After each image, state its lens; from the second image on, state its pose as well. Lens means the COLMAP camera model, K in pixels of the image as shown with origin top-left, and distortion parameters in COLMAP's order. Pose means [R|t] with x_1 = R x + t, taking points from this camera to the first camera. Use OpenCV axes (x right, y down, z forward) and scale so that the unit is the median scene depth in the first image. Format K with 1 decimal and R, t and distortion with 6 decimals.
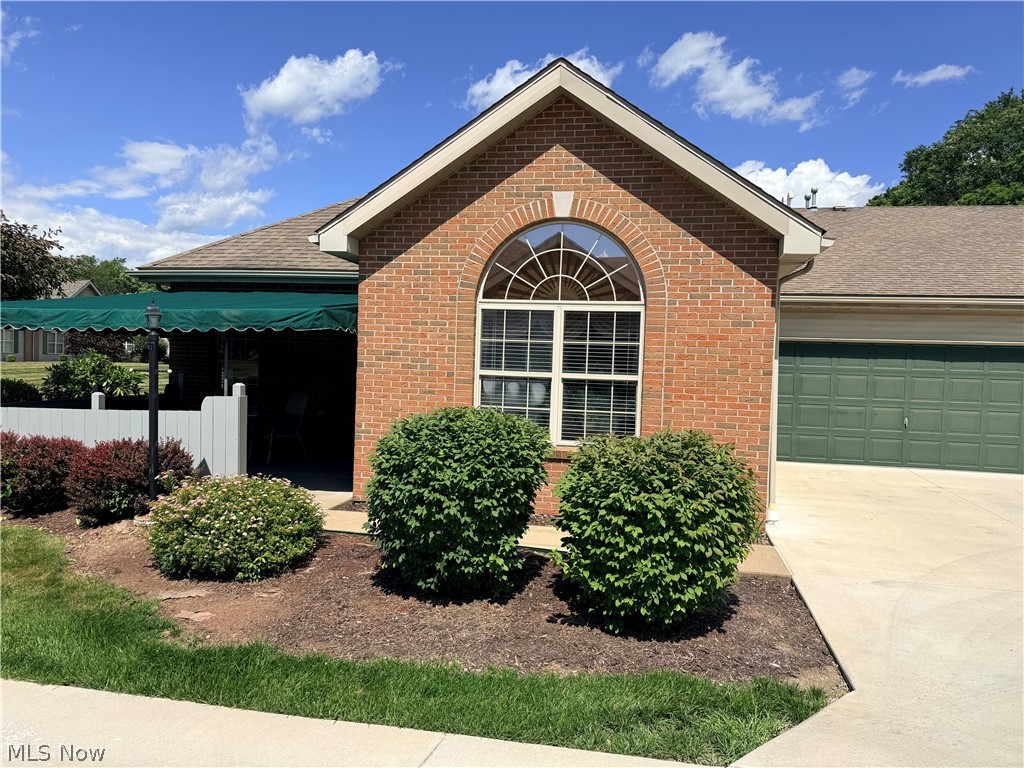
lens RADIAL K [[720.8, 0, 513.4], [0, 720.8, 384.3], [0, 0, 1]] dist [-0.008013, -0.005320]
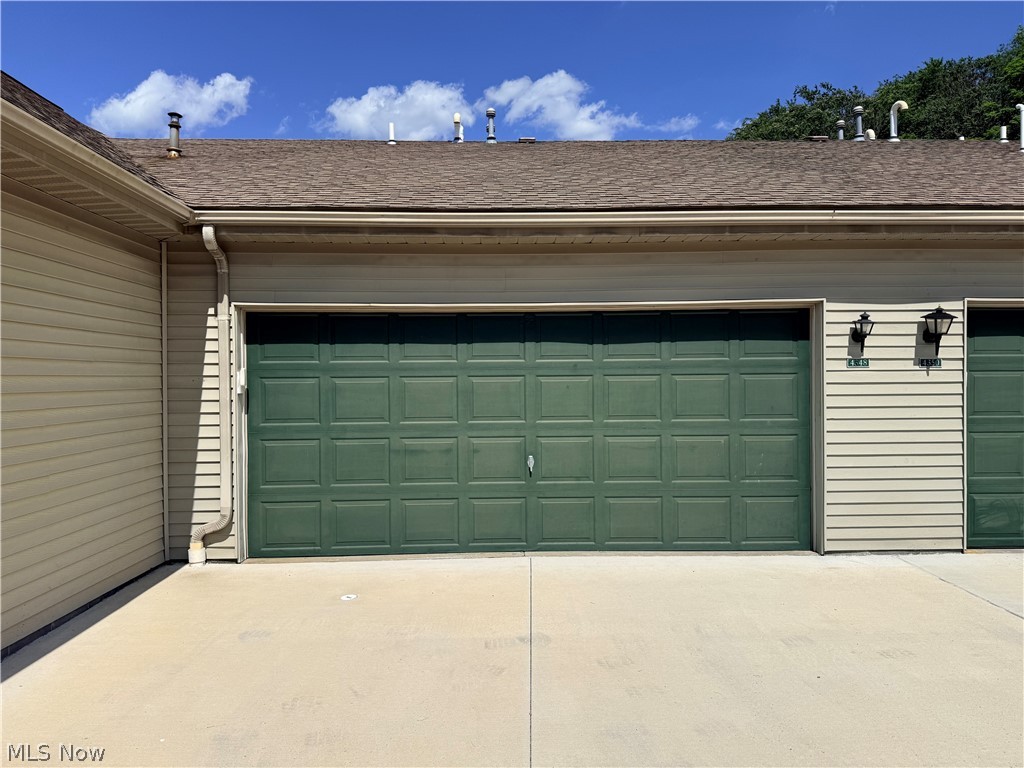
lens RADIAL K [[720.8, 0, 510.4], [0, 720.8, 383.9], [0, 0, 1]] dist [-0.008013, -0.005320]
pose [[0.975475, -0.036568, 0.217052, 0.424416], [0.043983, 0.998599, -0.029431, 0.009919], [-0.215671, 0.038255, 0.975716, 0.499880]]
